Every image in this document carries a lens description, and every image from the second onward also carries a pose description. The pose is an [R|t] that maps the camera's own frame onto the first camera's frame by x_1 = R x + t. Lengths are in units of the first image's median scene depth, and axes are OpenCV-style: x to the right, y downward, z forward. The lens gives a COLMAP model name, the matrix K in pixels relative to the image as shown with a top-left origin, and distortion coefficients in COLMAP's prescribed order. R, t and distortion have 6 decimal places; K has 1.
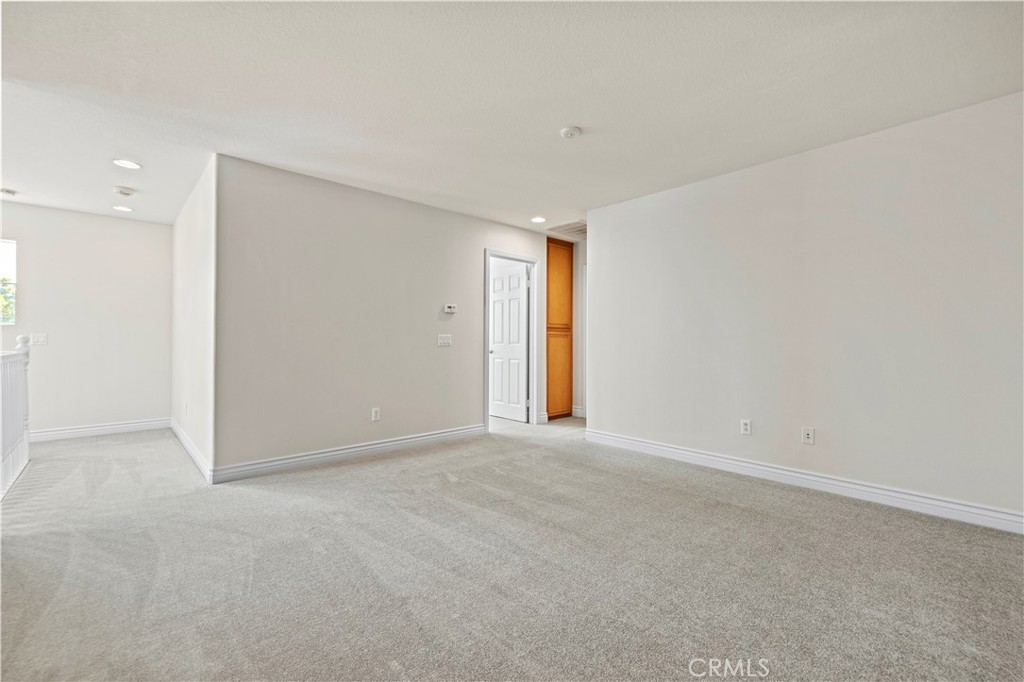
lens RADIAL K [[435.5, 0, 509.3], [0, 435.5, 341.6], [0, 0, 1]] dist [0.004082, 0.000398]
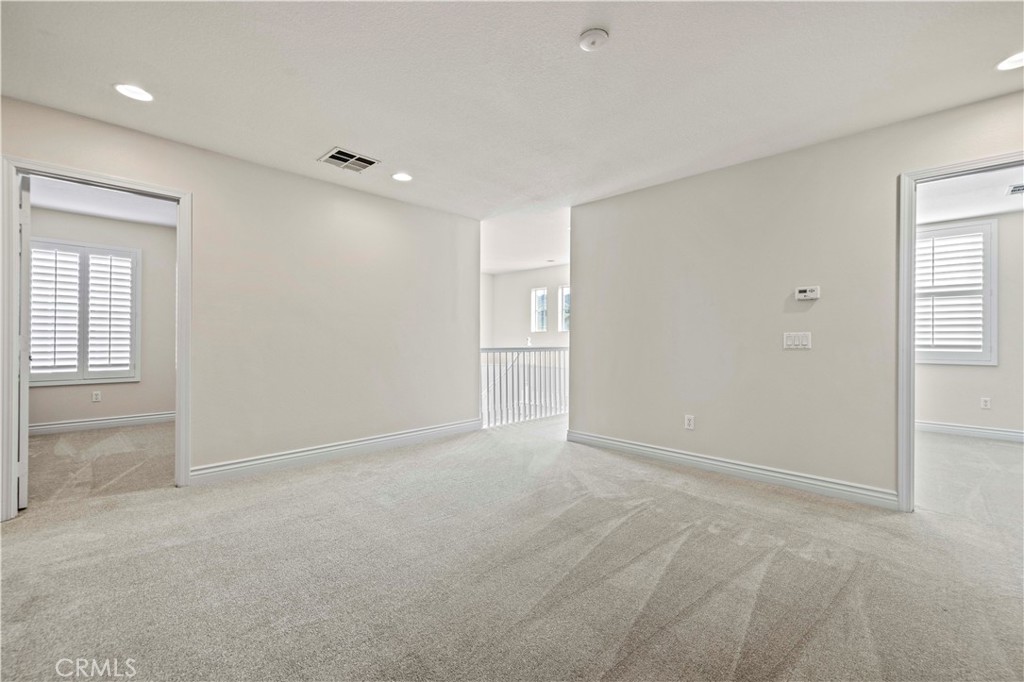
lens RADIAL K [[435.5, 0, 509.3], [0, 435.5, 341.6], [0, 0, 1]] dist [0.004082, 0.000398]
pose [[0.055154, 0.003562, -0.998472, 0.577535], [-0.011718, 0.999927, 0.002919, 0.001786], [0.998409, 0.011539, 0.055192, 0.581193]]
